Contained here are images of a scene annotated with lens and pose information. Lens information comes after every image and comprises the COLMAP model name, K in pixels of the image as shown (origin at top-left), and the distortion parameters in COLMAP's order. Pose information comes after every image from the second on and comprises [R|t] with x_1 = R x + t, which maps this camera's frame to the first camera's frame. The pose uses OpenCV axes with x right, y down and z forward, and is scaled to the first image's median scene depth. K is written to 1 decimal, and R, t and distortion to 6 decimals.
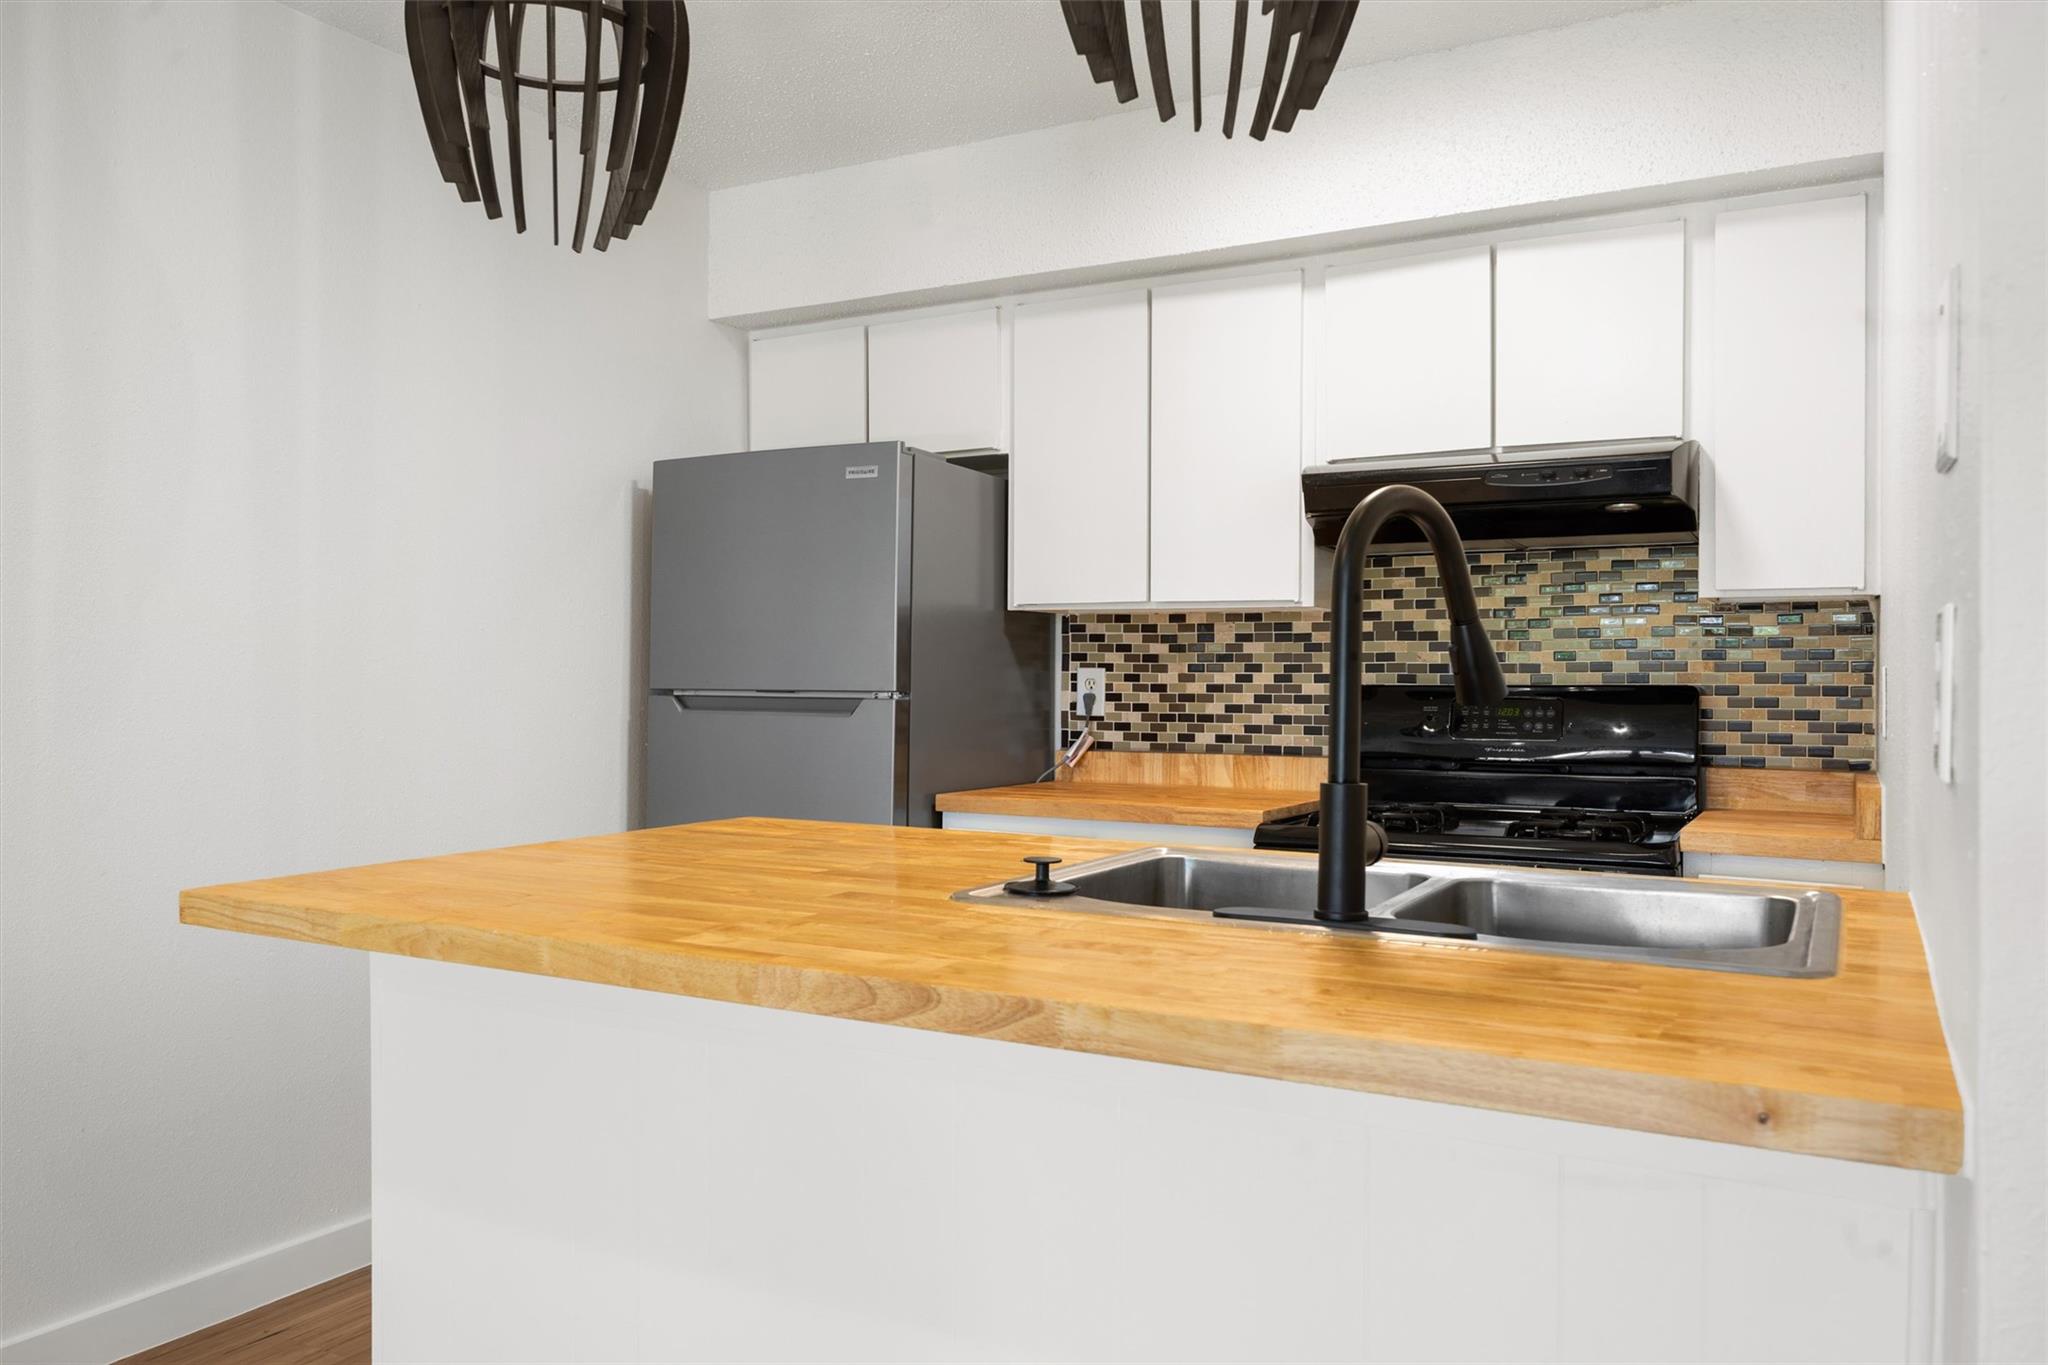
lens RADIAL K [[1487.1, 0, 1024.0], [0, 1487.1, 682.5], [0, 0, 1]] dist [0.002018, -0.001593]
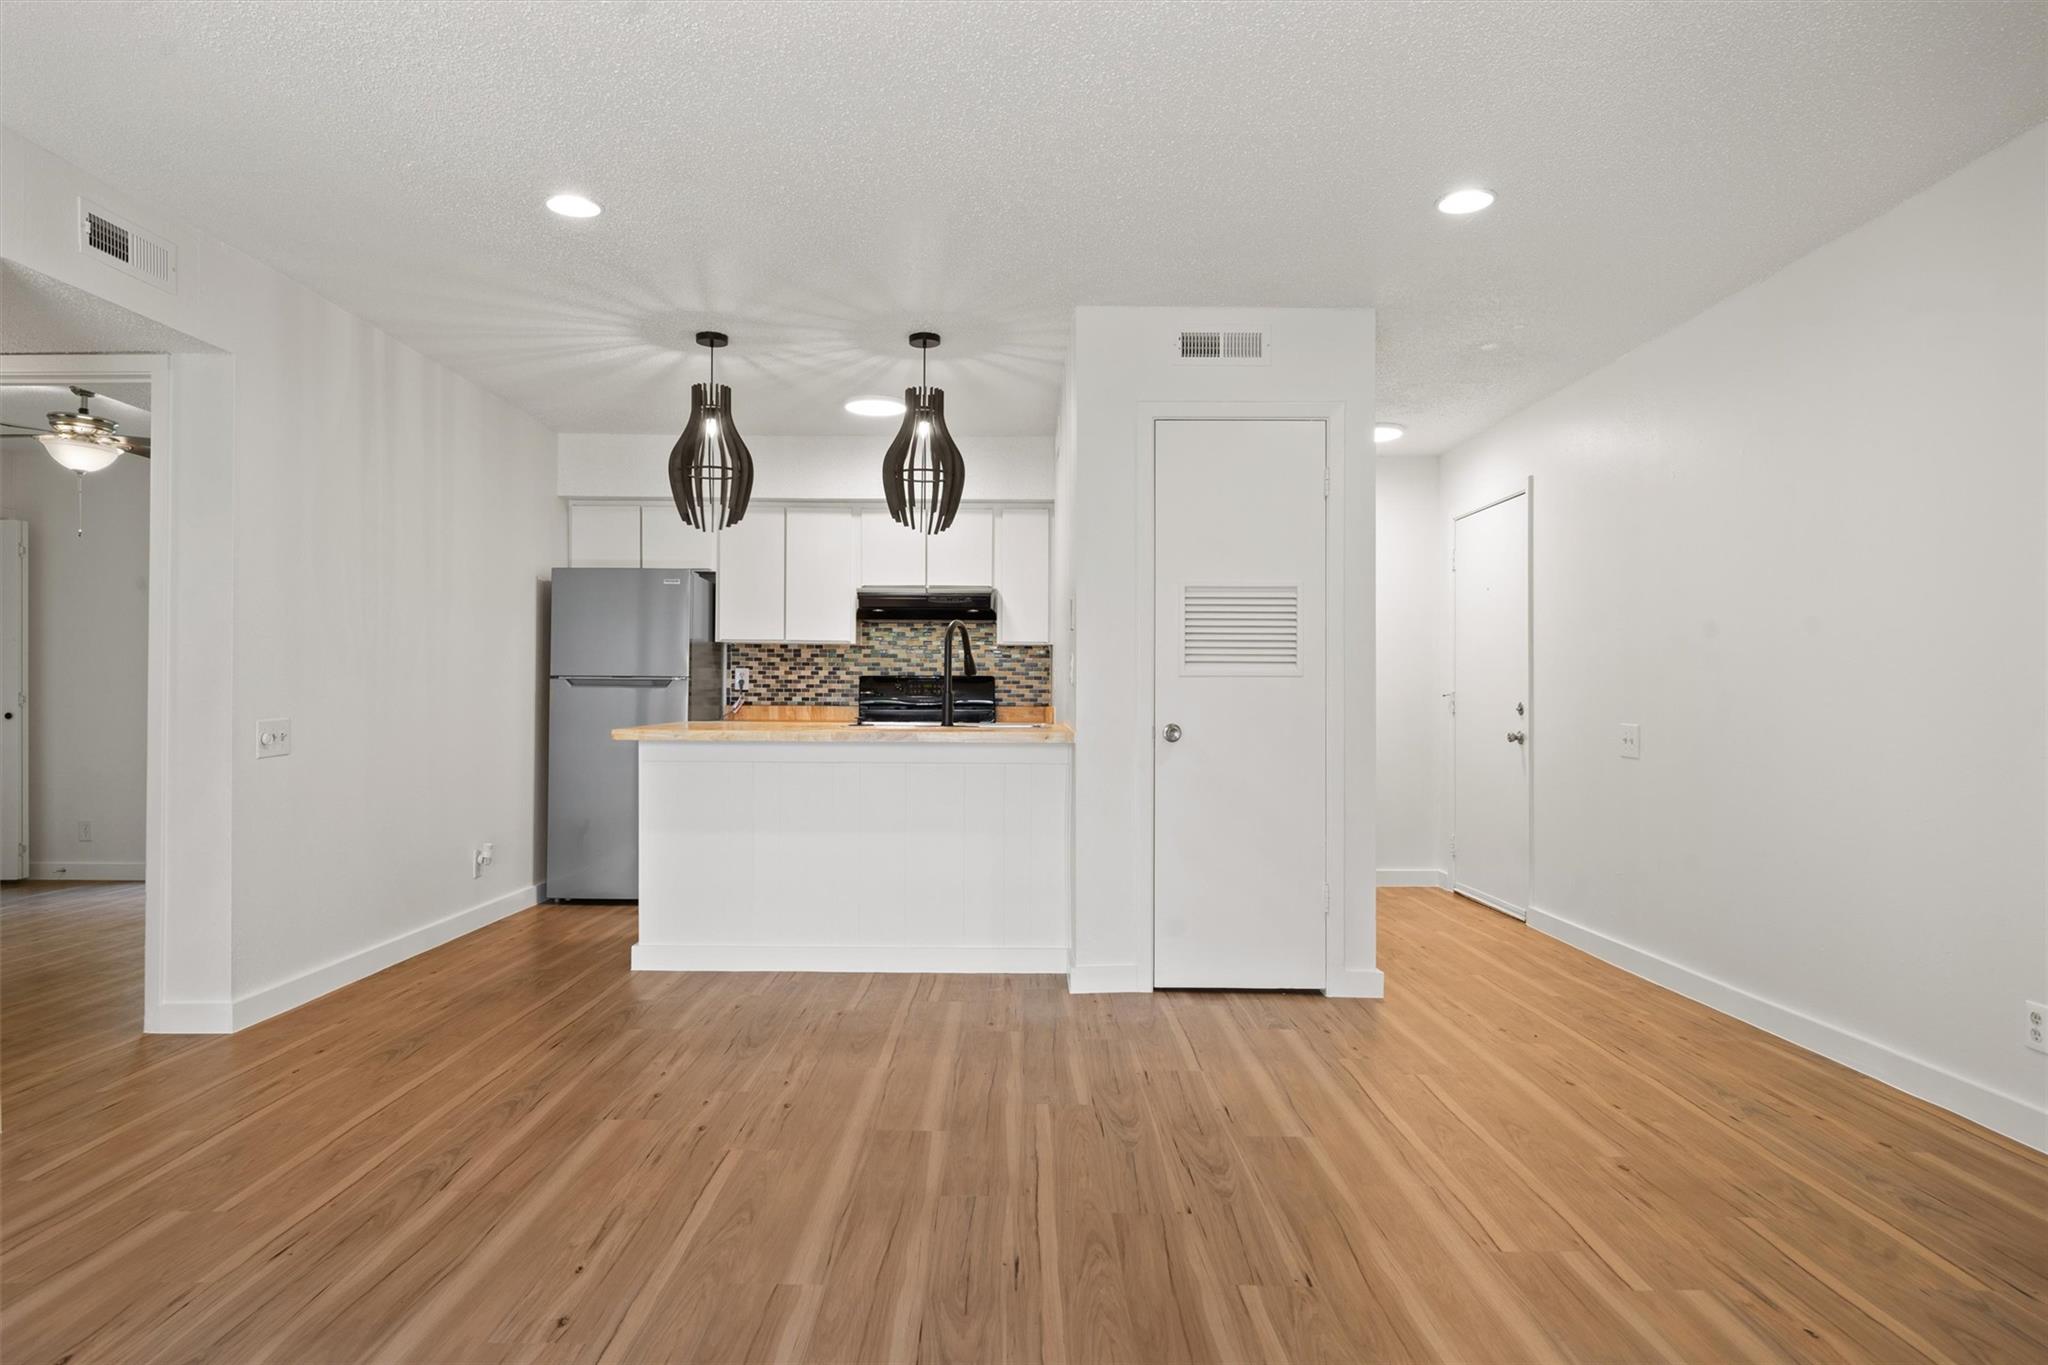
lens RADIAL K [[1220.6, 0, 1001.3], [0, 1220.6, 693.3], [0, 0, 1]] dist [-0.000283, -0.000529]
pose [[0.879544, -0.000132, 0.475818, -0.510671], [-0.000711, 0.999998, 0.001592, 0.026101], [-0.475817, -0.001738, 0.879542, -0.828275]]
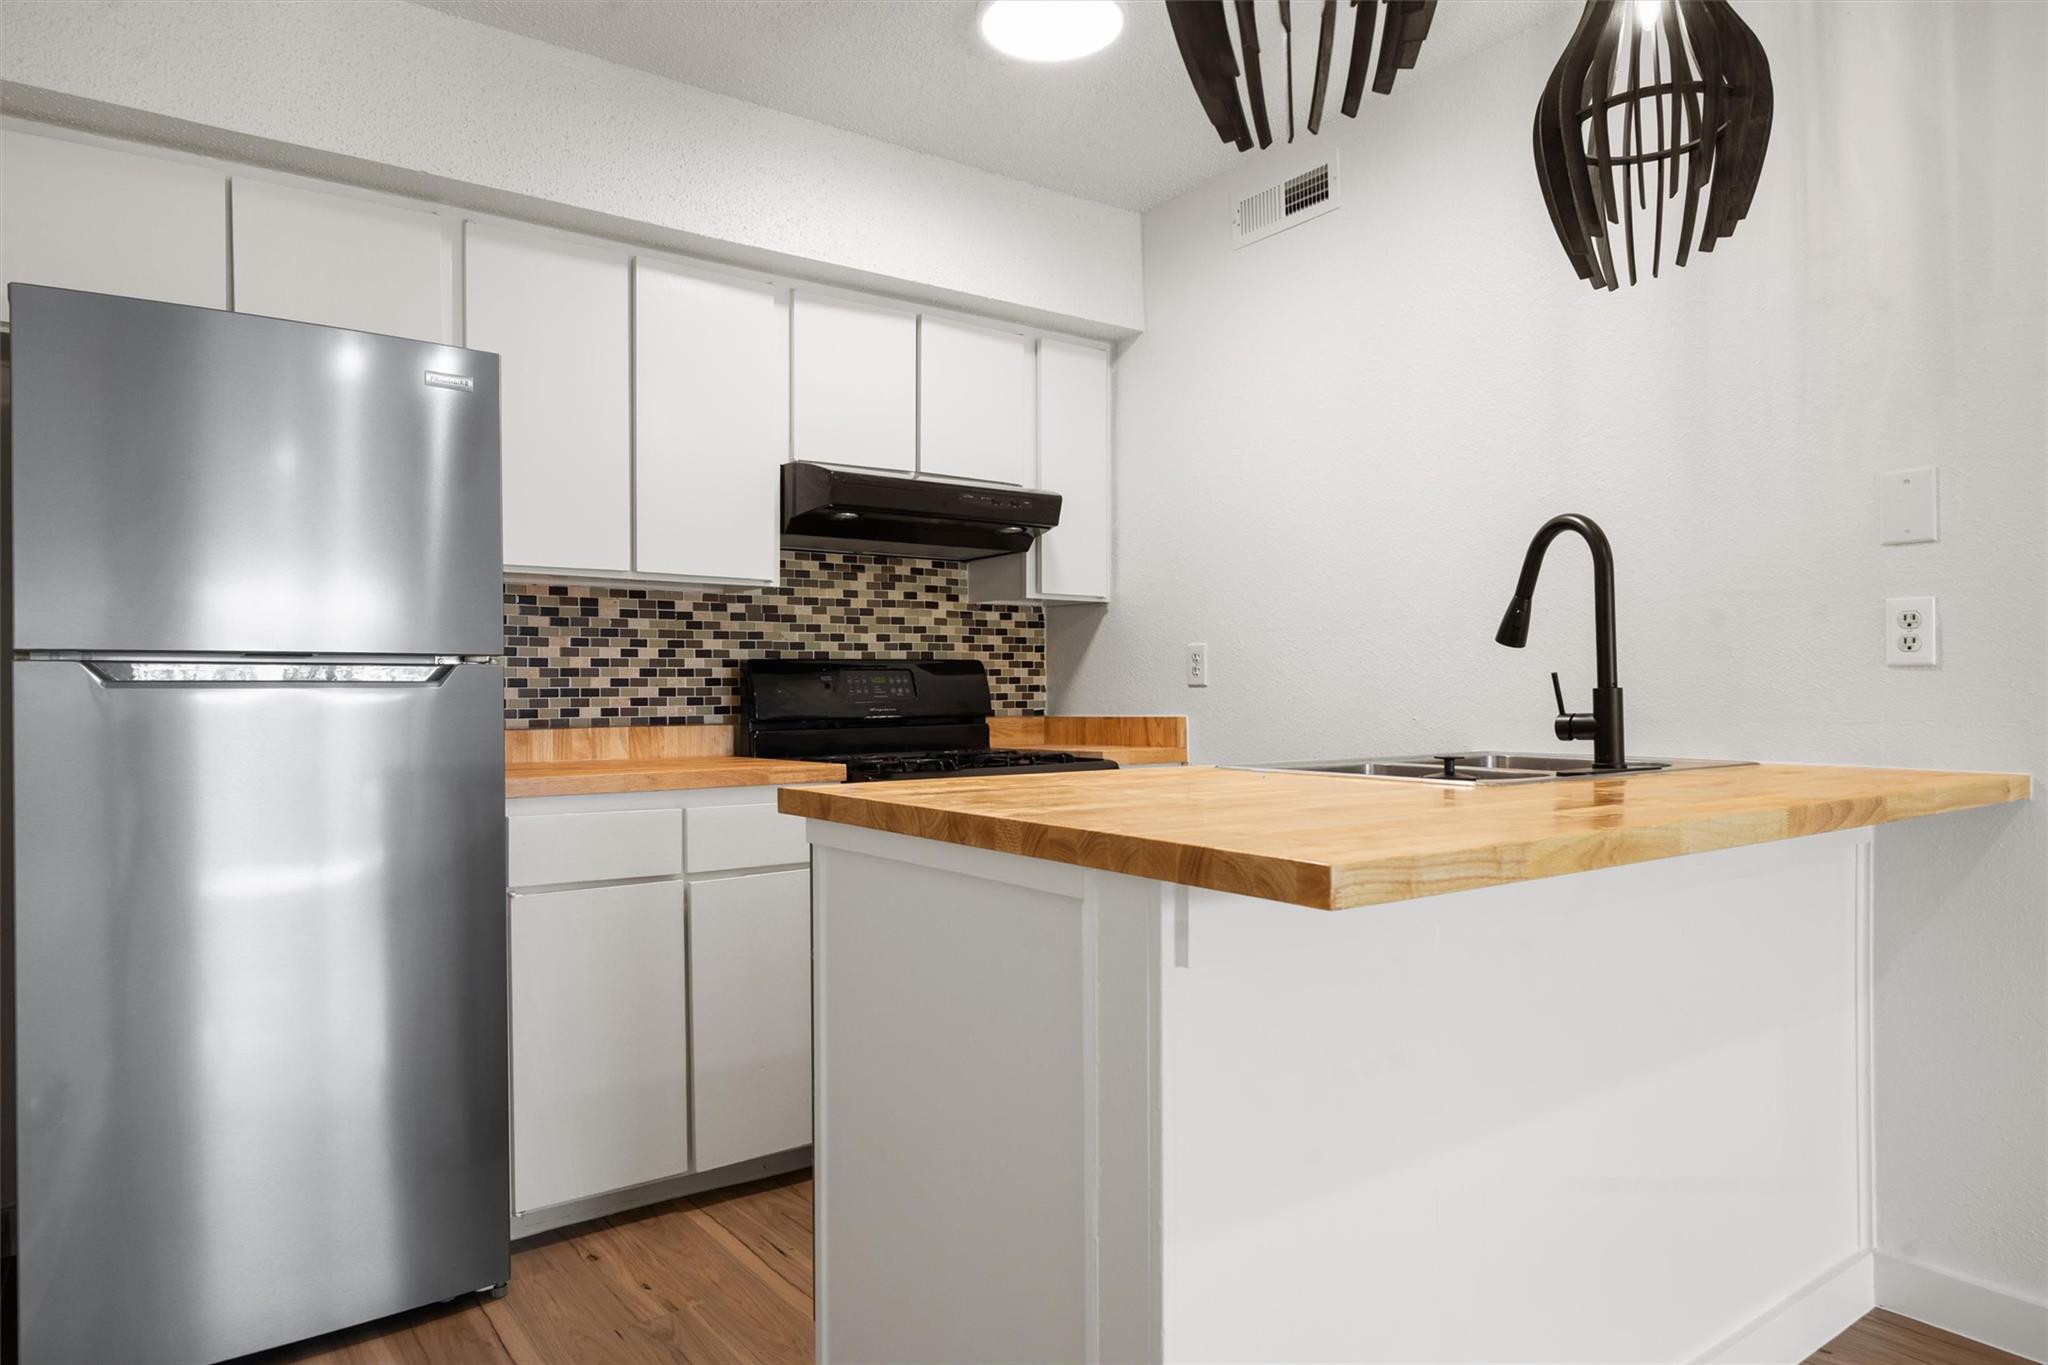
lens RADIAL K [[1220.6, 0, 1001.3], [0, 1220.6, 693.3], [0, 0, 1]] dist [-0.000283, -0.000529]
pose [[0.428634, -0.009408, 0.903429, -0.515853], [0.013823, 0.999897, 0.003855, 0.025934], [-0.903372, 0.010835, 0.428720, 0.408907]]
